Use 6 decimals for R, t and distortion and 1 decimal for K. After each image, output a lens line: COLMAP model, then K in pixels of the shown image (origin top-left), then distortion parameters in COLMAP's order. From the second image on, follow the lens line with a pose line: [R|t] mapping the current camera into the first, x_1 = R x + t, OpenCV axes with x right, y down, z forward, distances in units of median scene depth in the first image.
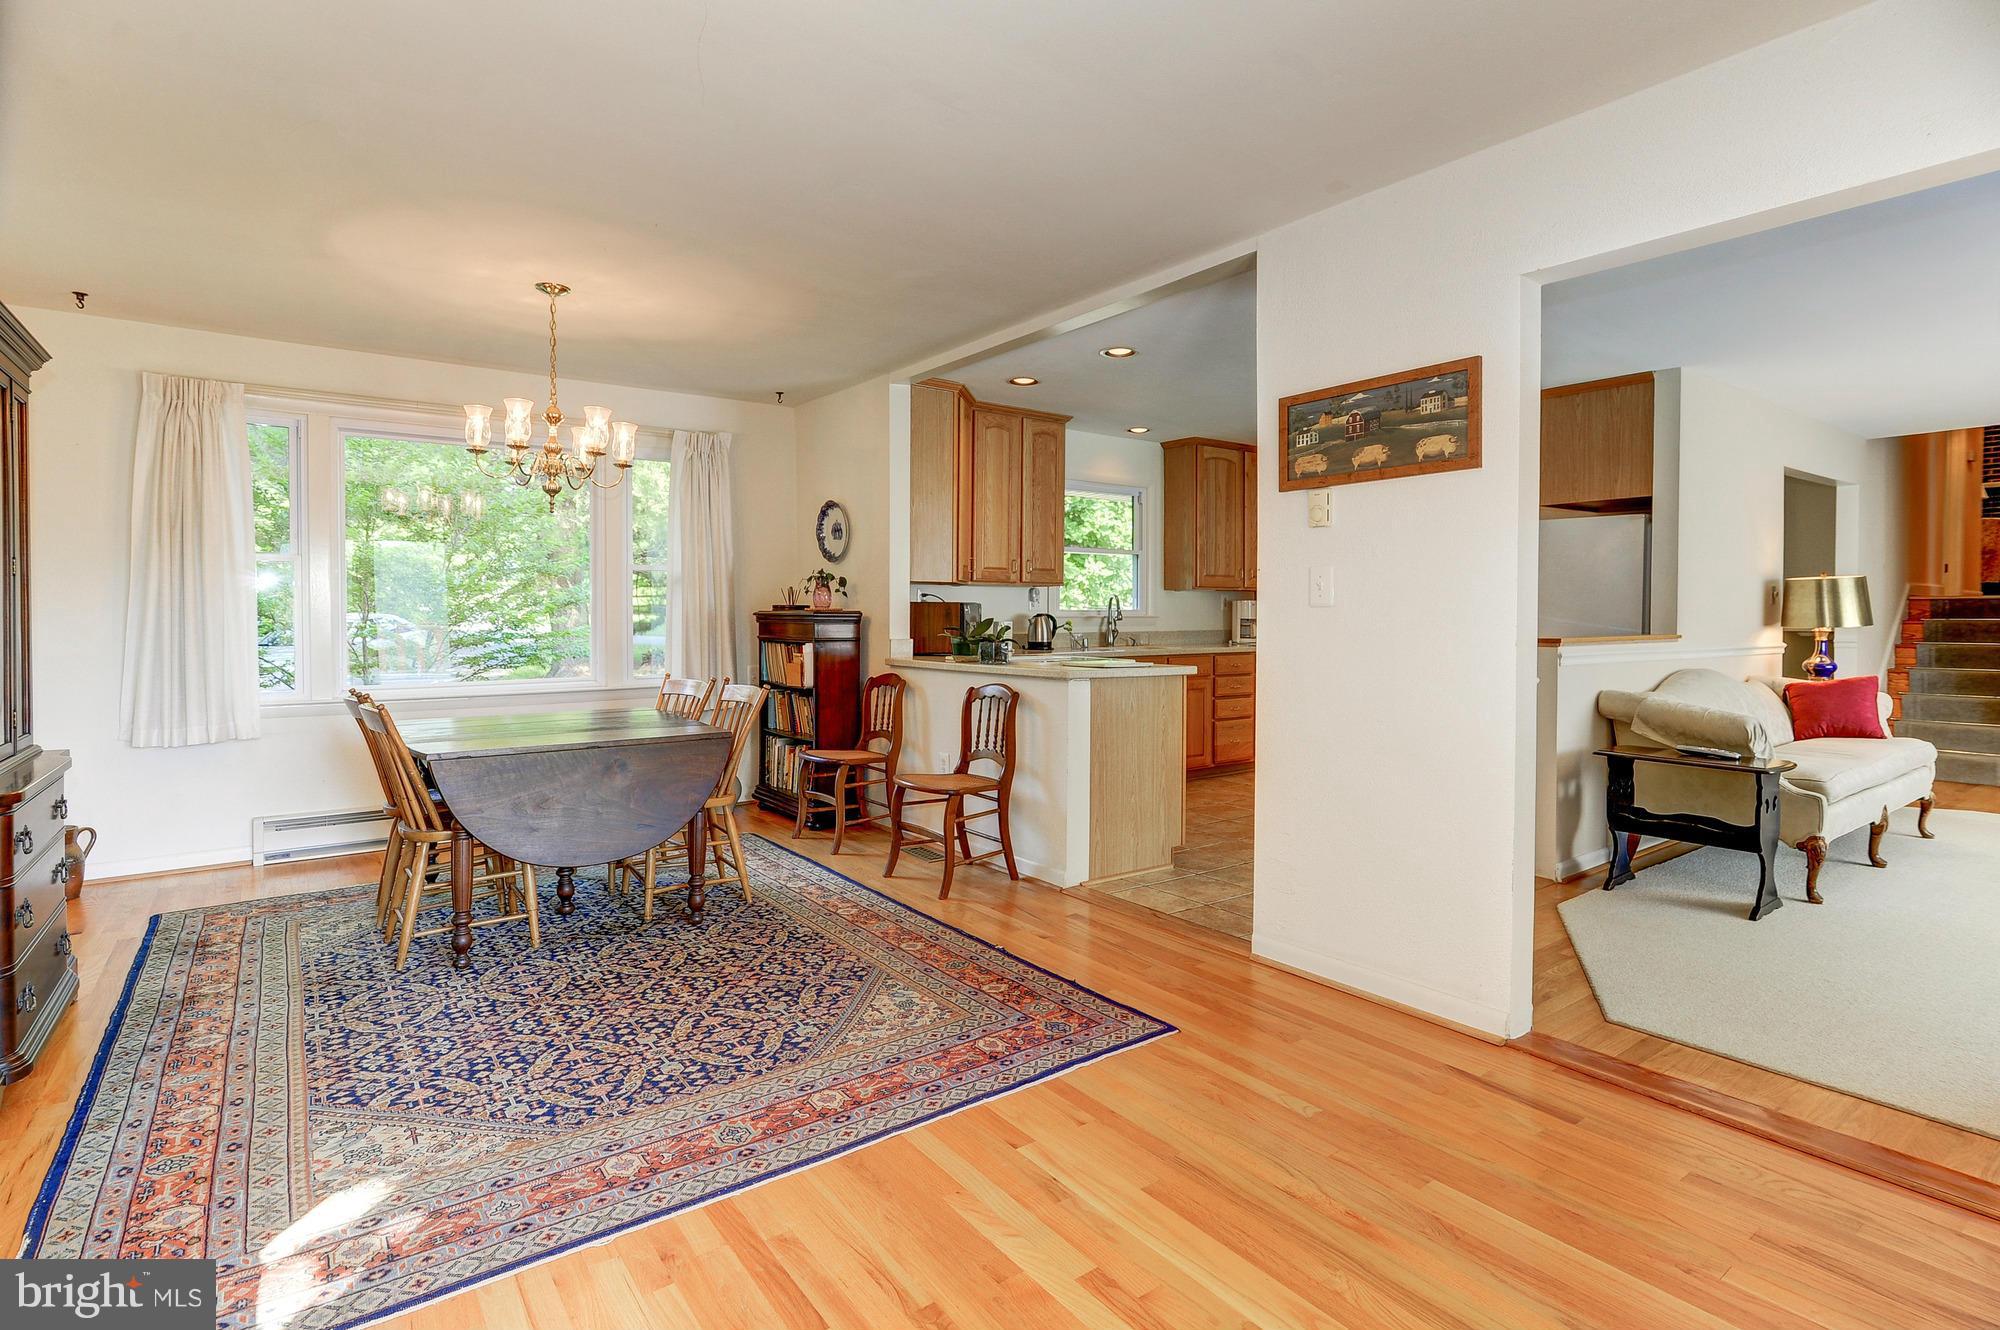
lens RADIAL K [[976.4, 0, 1001.7], [0, 976.4, 626.3], [0, 0, 1]] dist [0.001229, 0.002682]
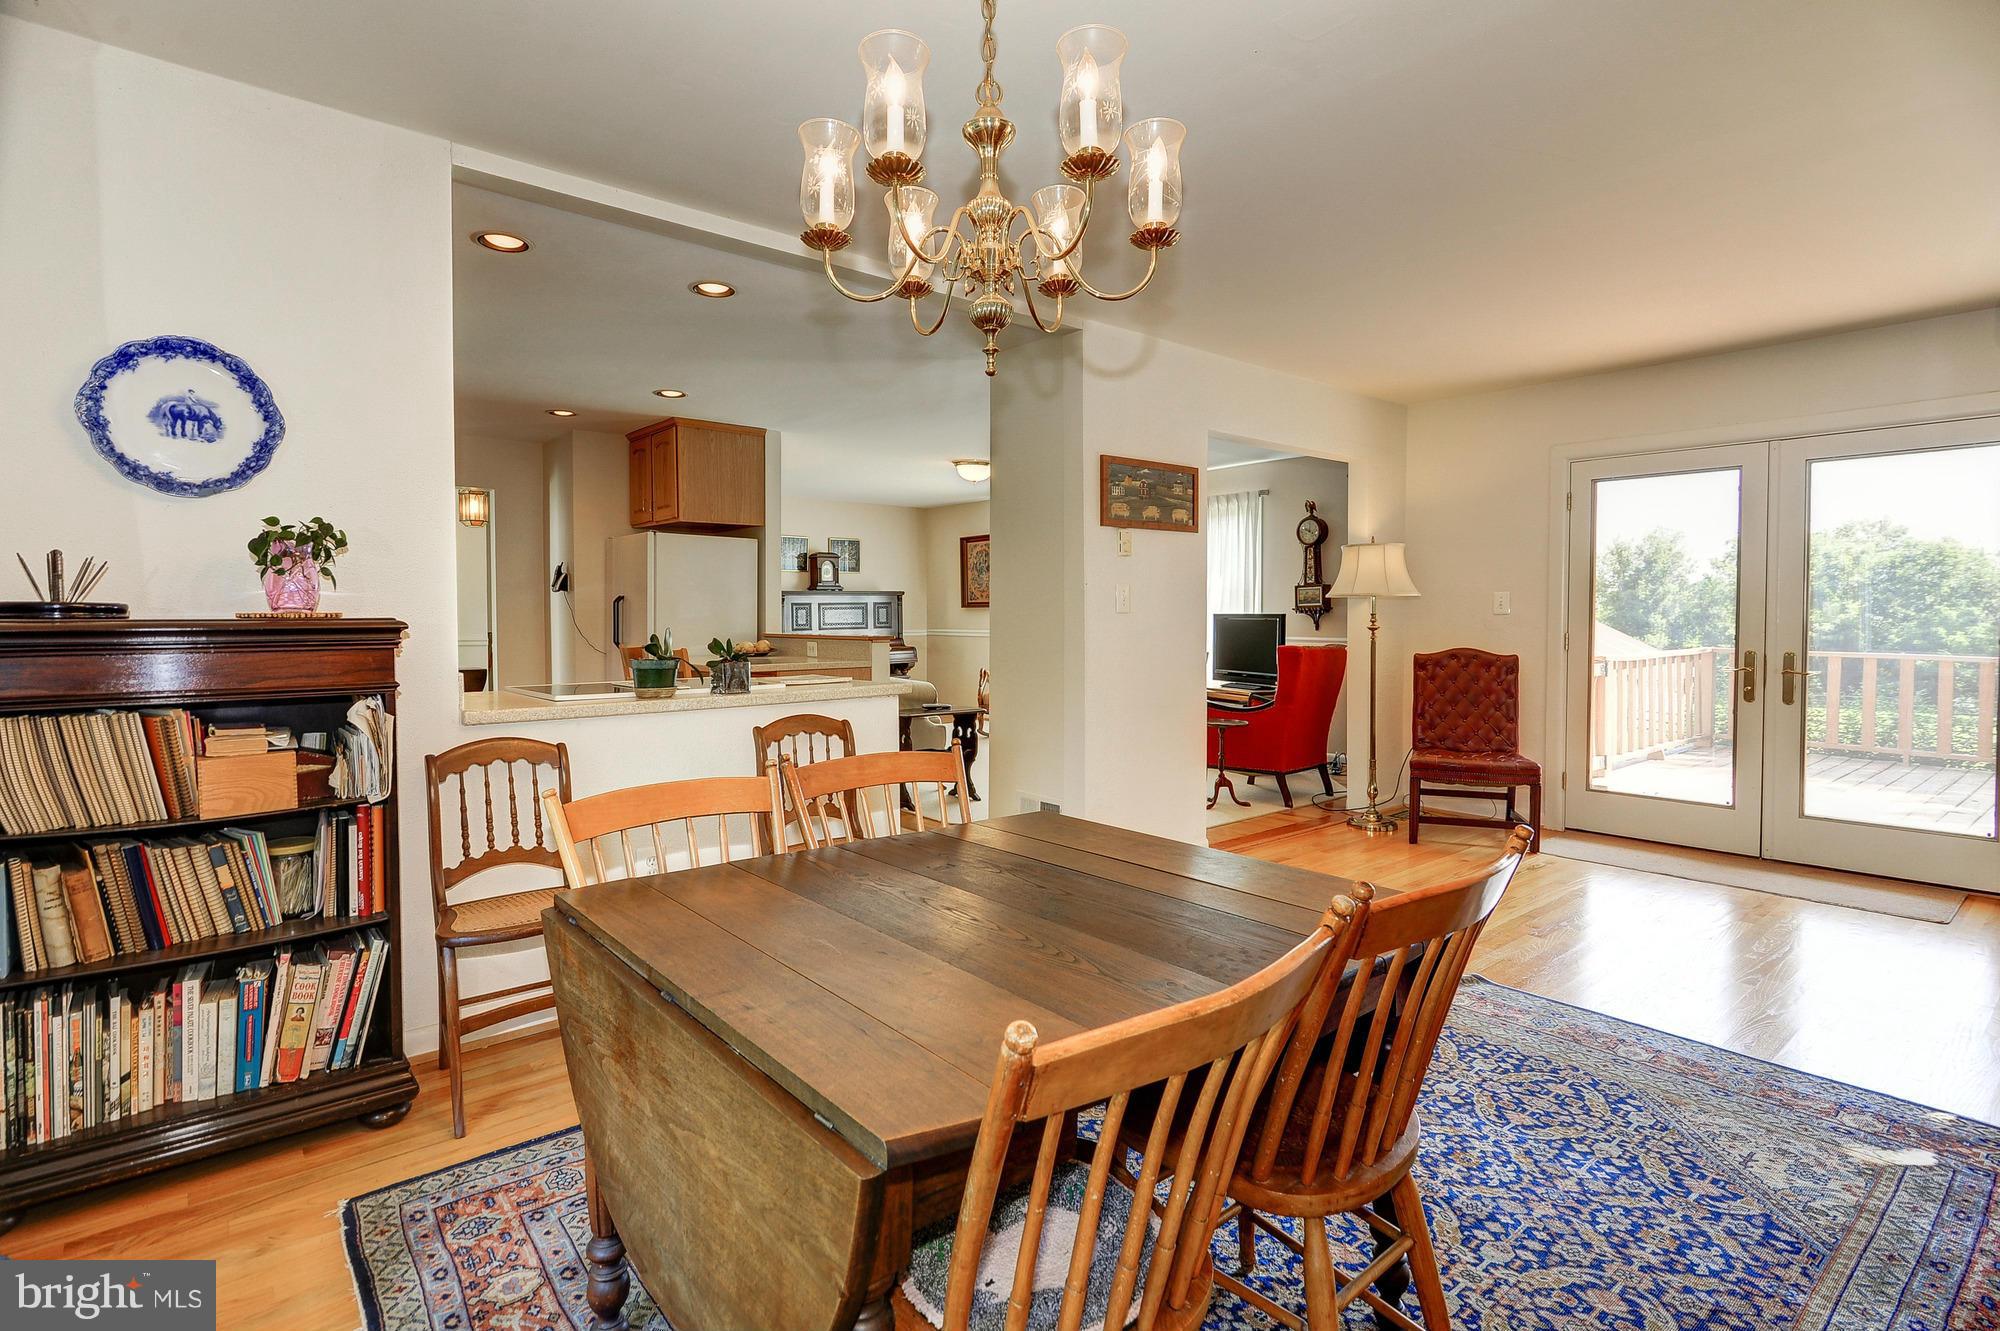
lens RADIAL K [[976.4, 0, 1001.7], [0, 976.4, 626.8], [0, 0, 1]] dist [0.001229, 0.002682]
pose [[-0.055778, -0.016677, 0.998304, -0.770327], [0.014309, 0.999744, 0.017501, -0.018586], [-0.998341, 0.015261, -0.055525, 0.903682]]
